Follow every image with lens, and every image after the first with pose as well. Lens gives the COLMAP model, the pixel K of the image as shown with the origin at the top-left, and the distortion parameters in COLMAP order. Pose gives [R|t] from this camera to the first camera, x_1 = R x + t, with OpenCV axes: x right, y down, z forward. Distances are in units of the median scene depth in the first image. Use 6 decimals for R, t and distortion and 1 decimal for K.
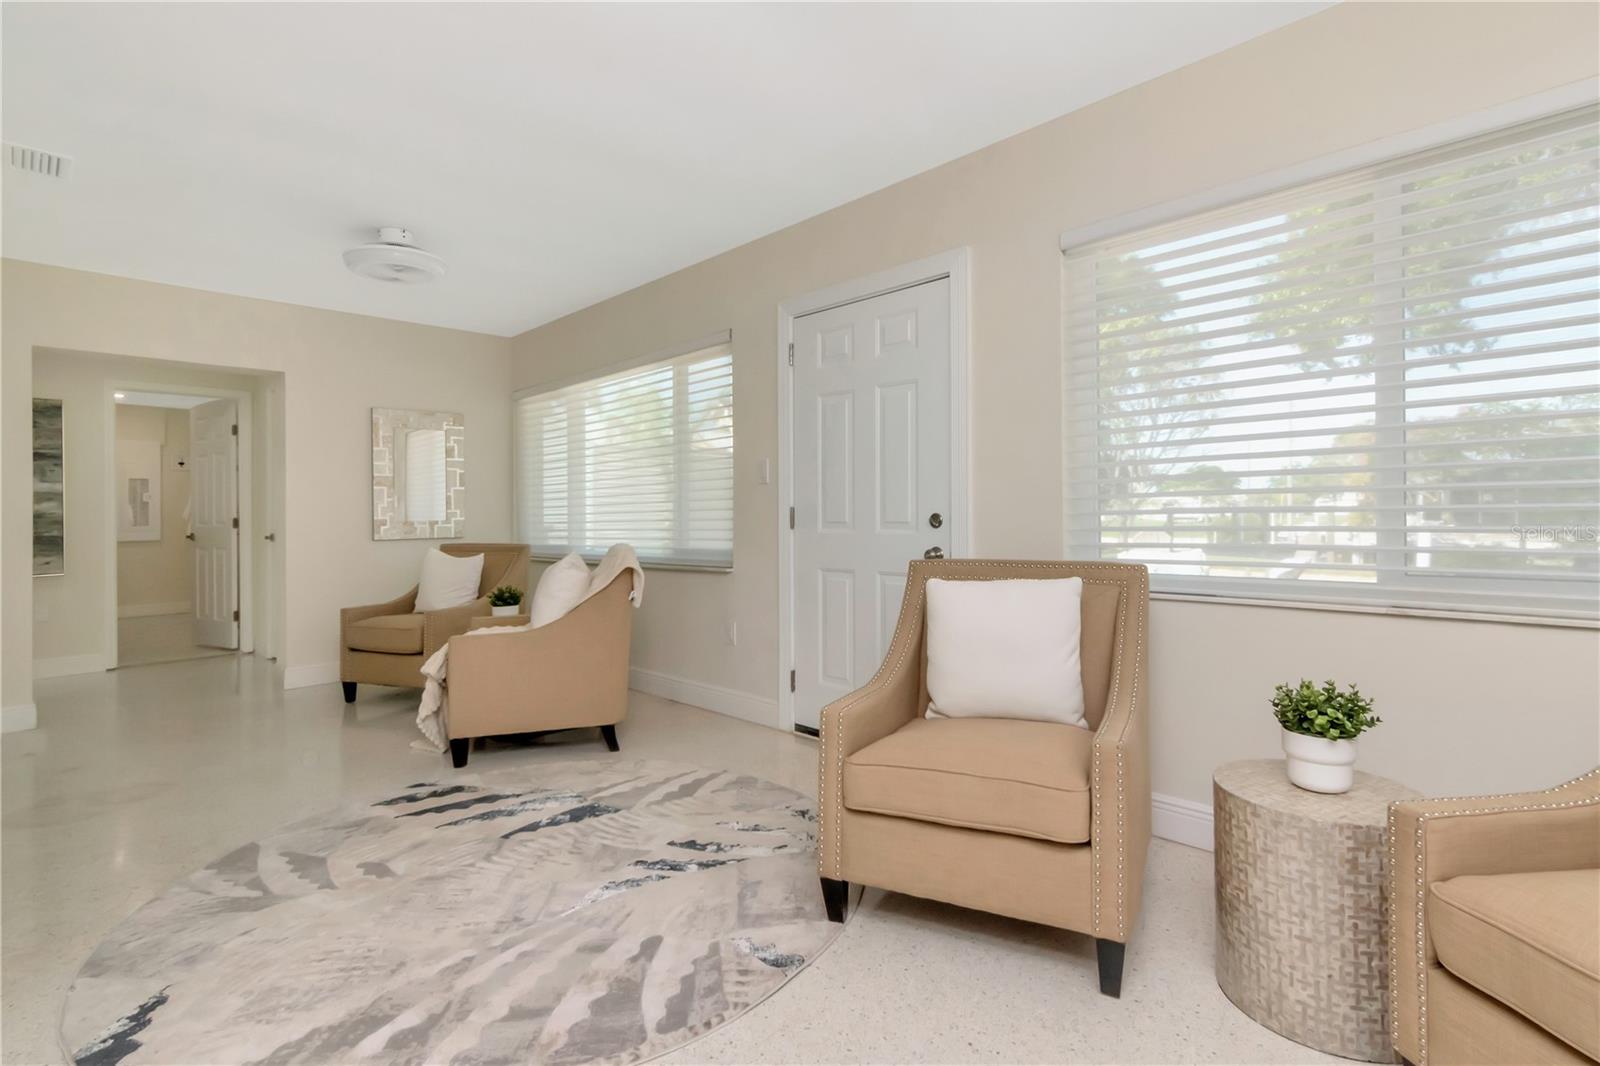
lens RADIAL K [[776.2, 0, 806.3], [0, 776.2, 516.3], [0, 0, 1]] dist [0.011102, -0.000718]
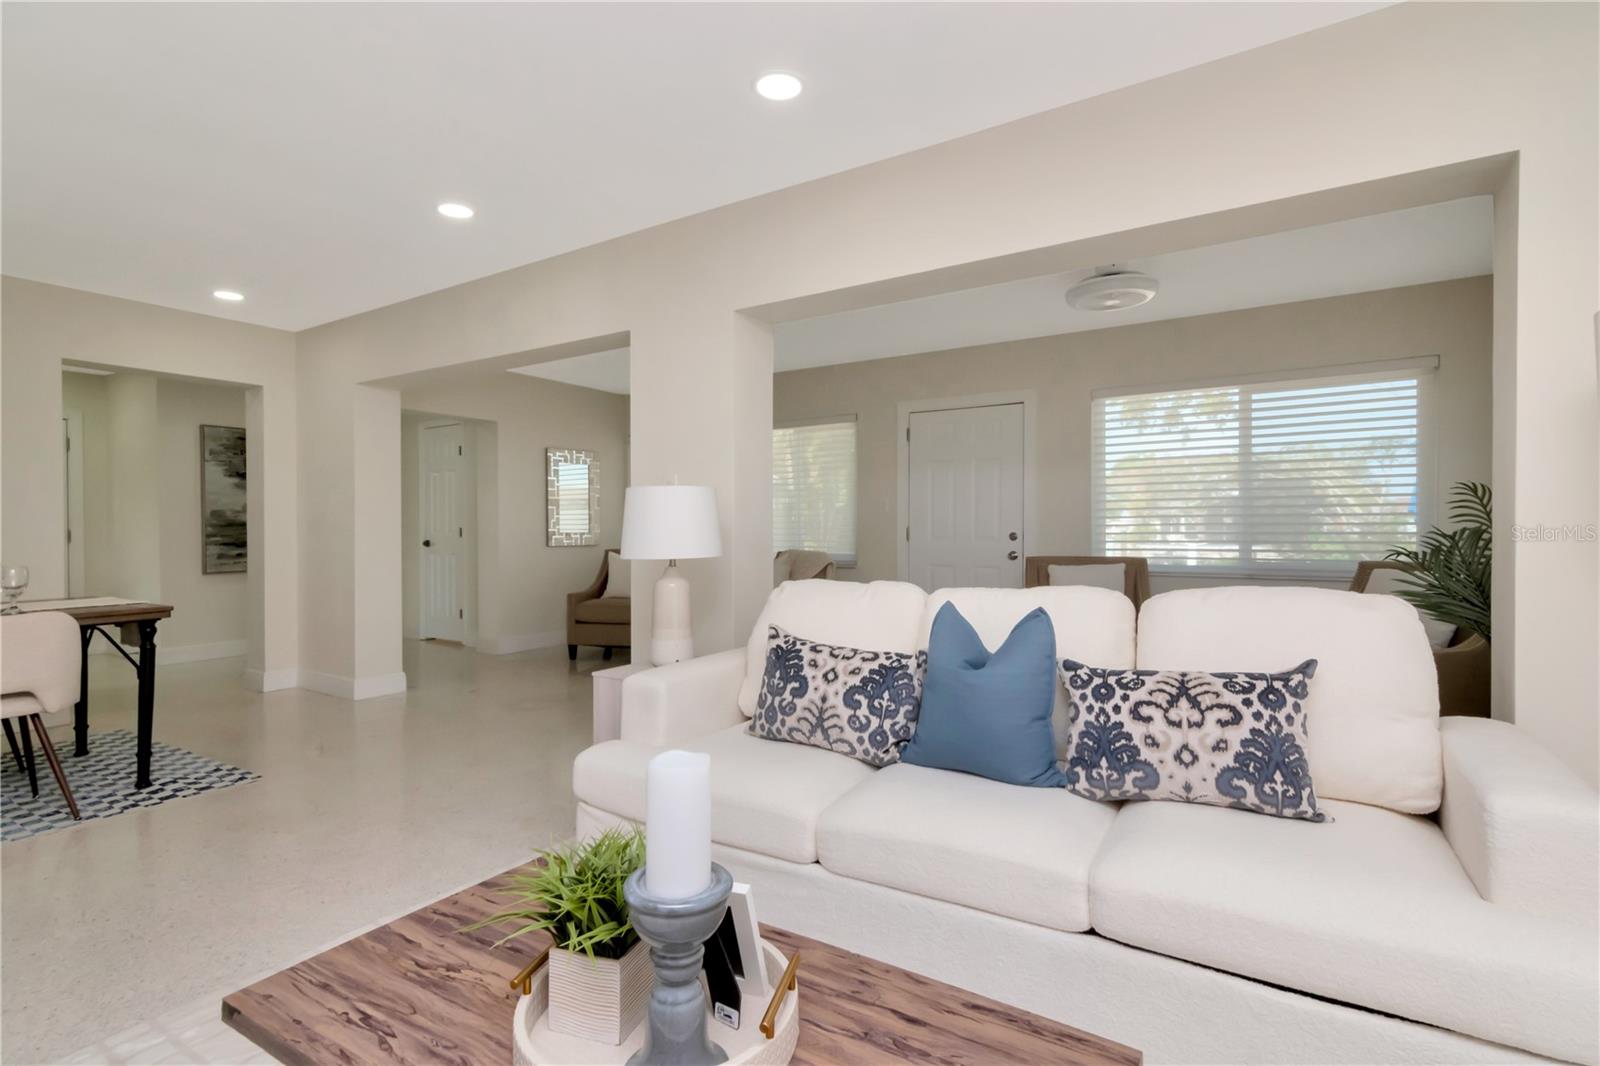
lens RADIAL K [[776.2, 0, 807.5], [0, 776.2, 528.2], [0, 0, 1]] dist [0.011102, -0.000718]
pose [[0.974853, 0.011766, 0.222538, -0.766565], [-0.013201, 0.999901, 0.004964, -0.021985], [-0.222457, -0.007777, 0.974911, -0.765791]]
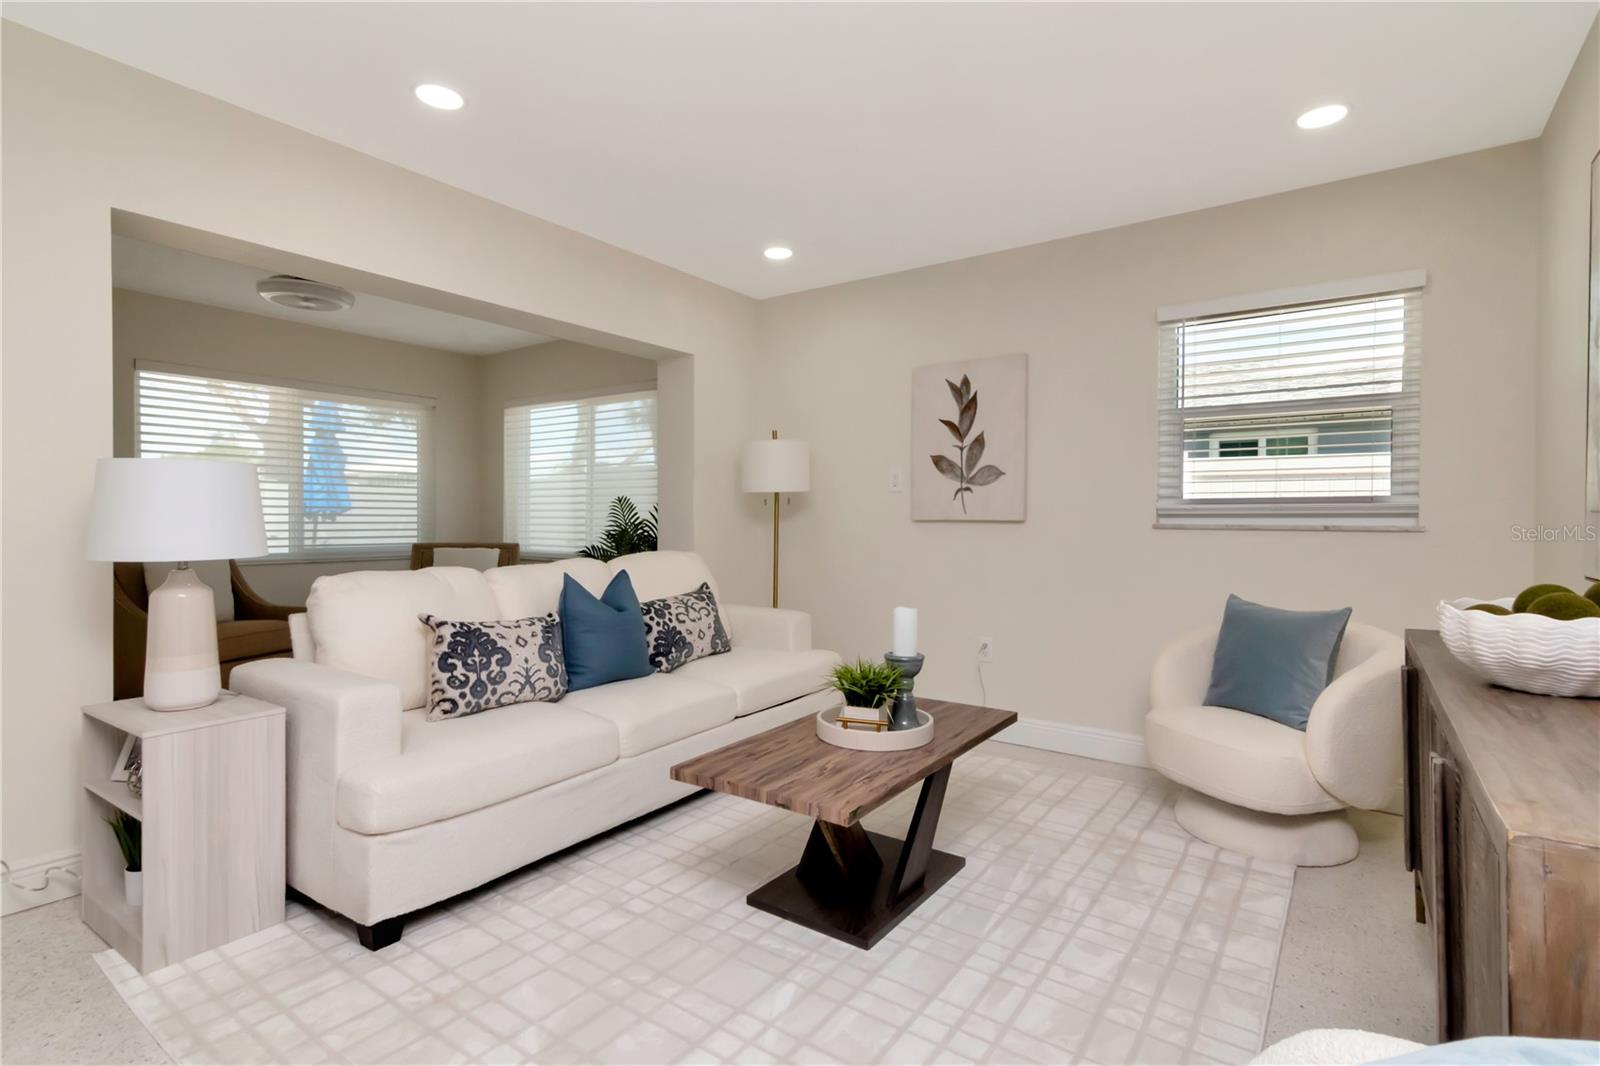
lens RADIAL K [[776.2, 0, 811.0], [0, 776.2, 521.9], [0, 0, 1]] dist [0.011102, -0.000718]
pose [[-0.178975, 0.007032, 0.983828, -1.569341], [-0.009649, 0.999914, -0.008903, -0.010360], [-0.983806, -0.011086, -0.178892, -0.180570]]
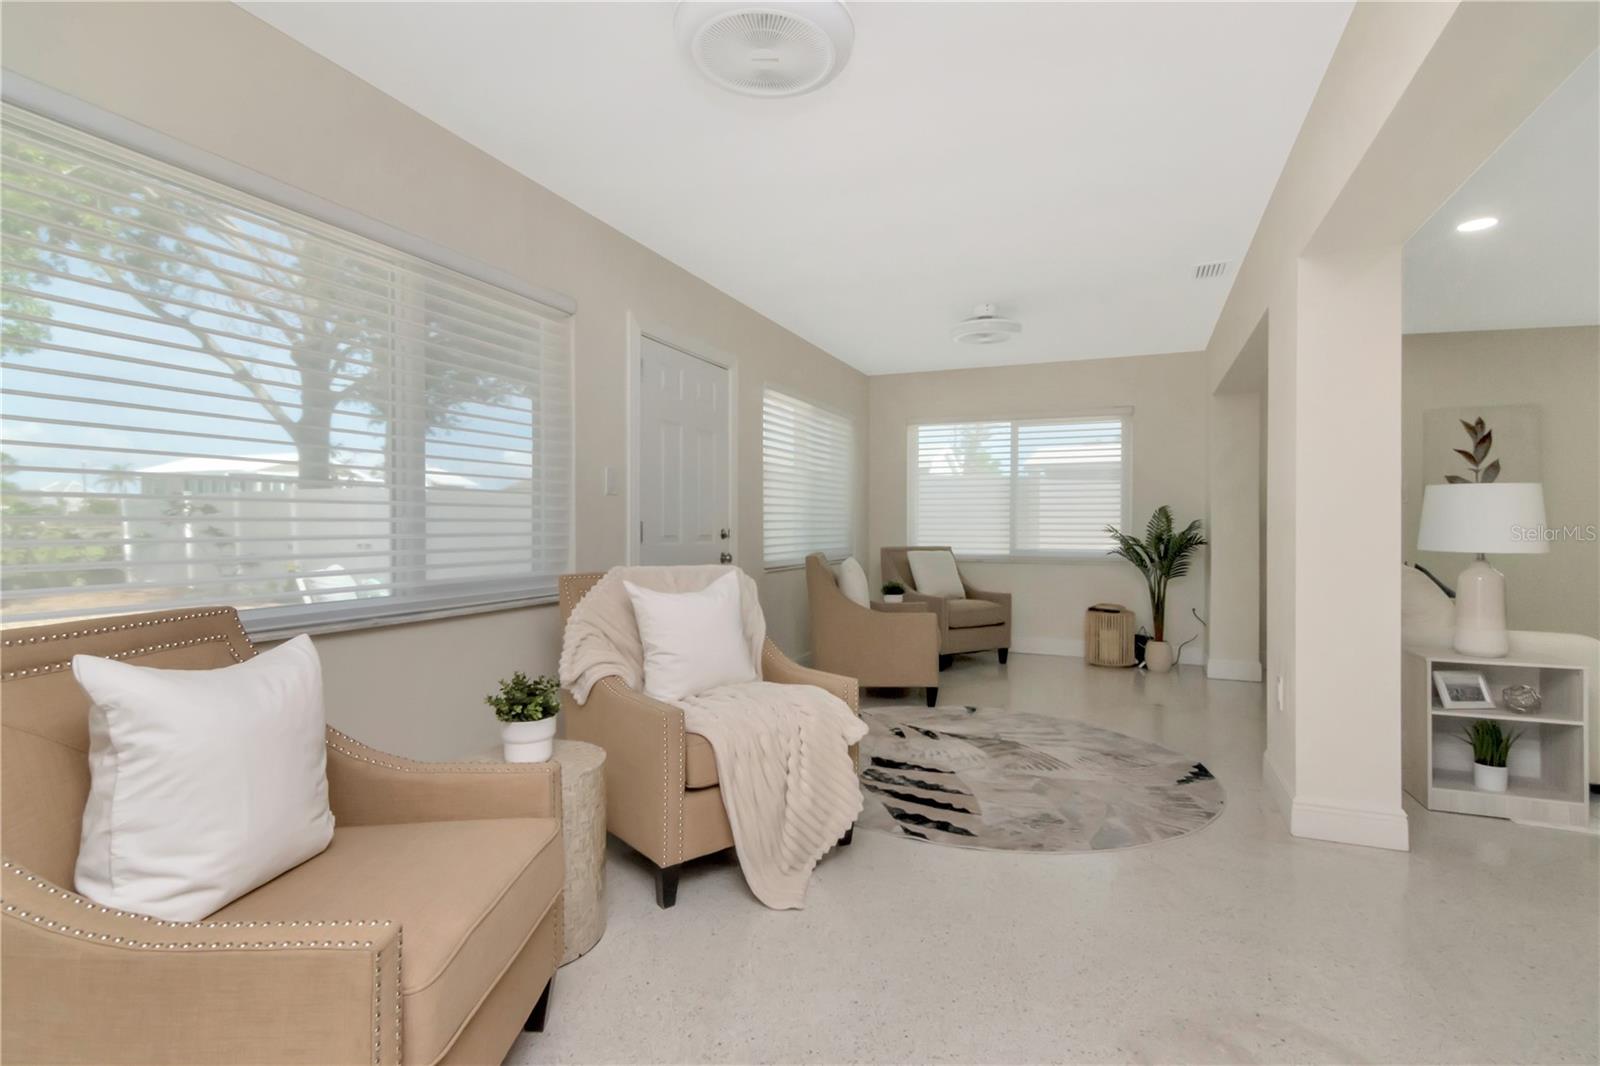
lens RADIAL K [[776.2, 0, 805.9], [0, 776.2, 521.4], [0, 0, 1]] dist [0.011102, -0.000718]
pose [[-0.391916, 0.019947, 0.919785, -1.343417], [-0.007329, 0.999666, -0.024802, 0.022606], [-0.919972, -0.016462, -0.391639, 1.565253]]
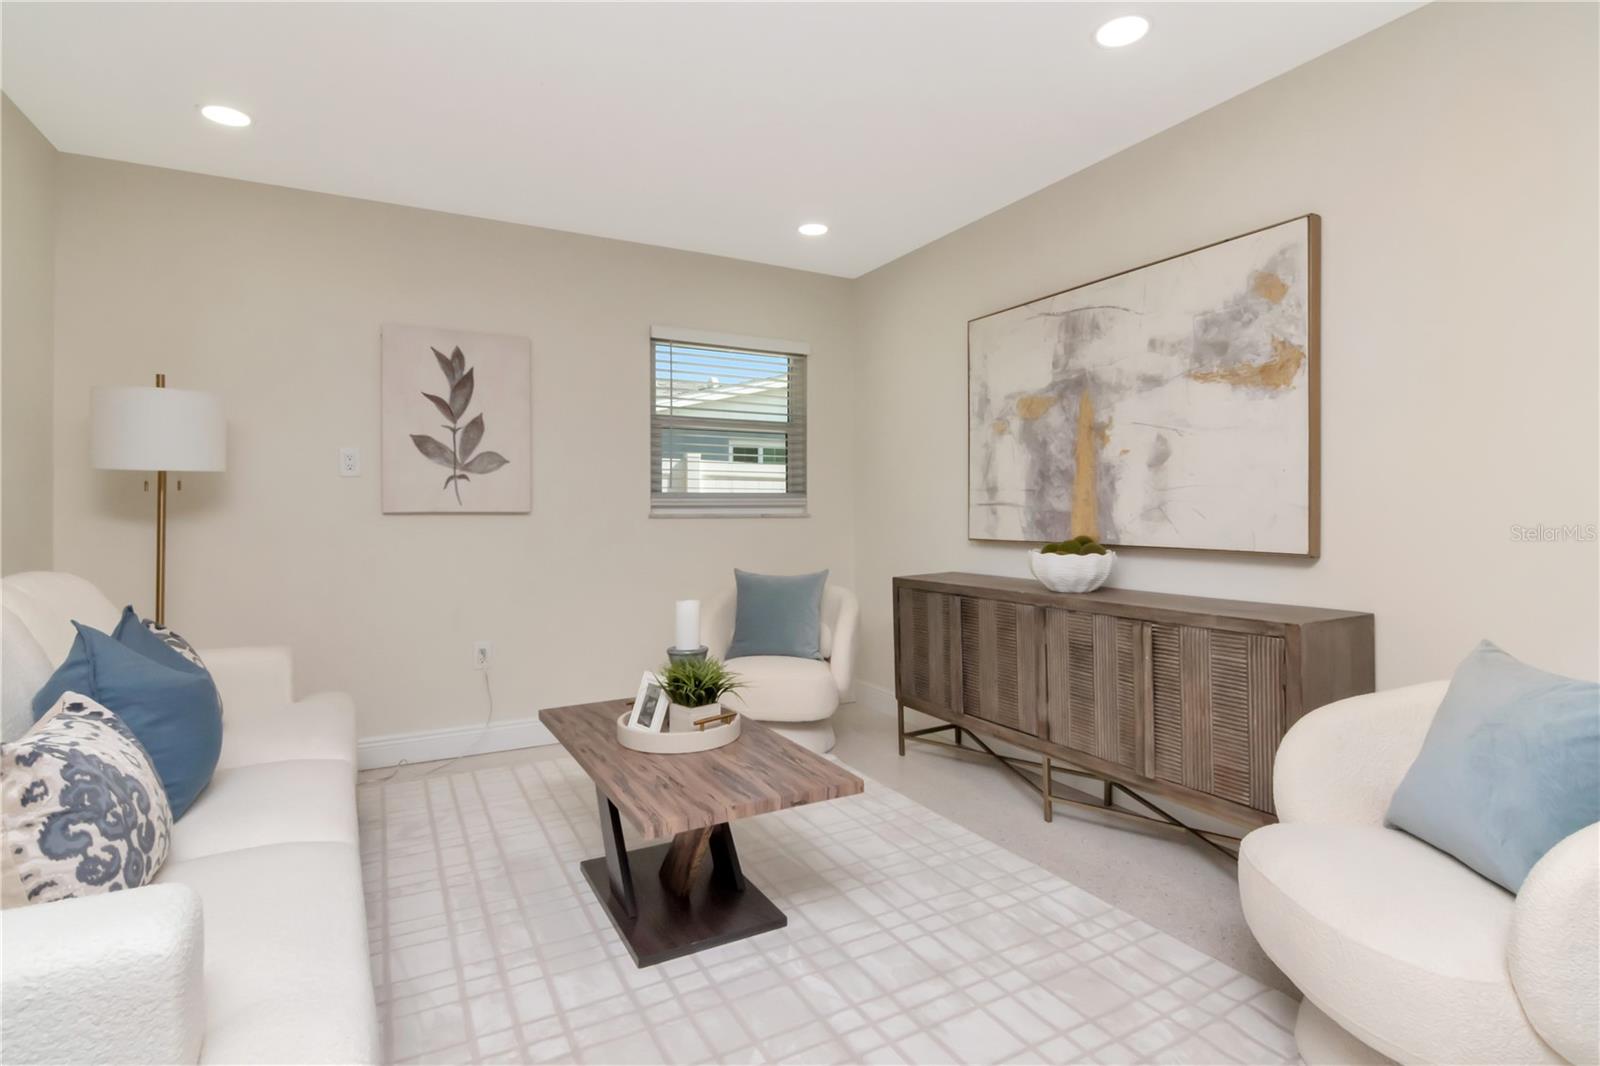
lens RADIAL K [[776.2, 0, 804.6], [0, 776.2, 516.4], [0, 0, 1]] dist [0.011102, -0.000718]
pose [[-0.962855, 0.012438, 0.269731, -1.097060], [0.011690, 0.999922, -0.004380, -0.010093], [-0.269764, -0.001064, -0.962926, 0.343021]]
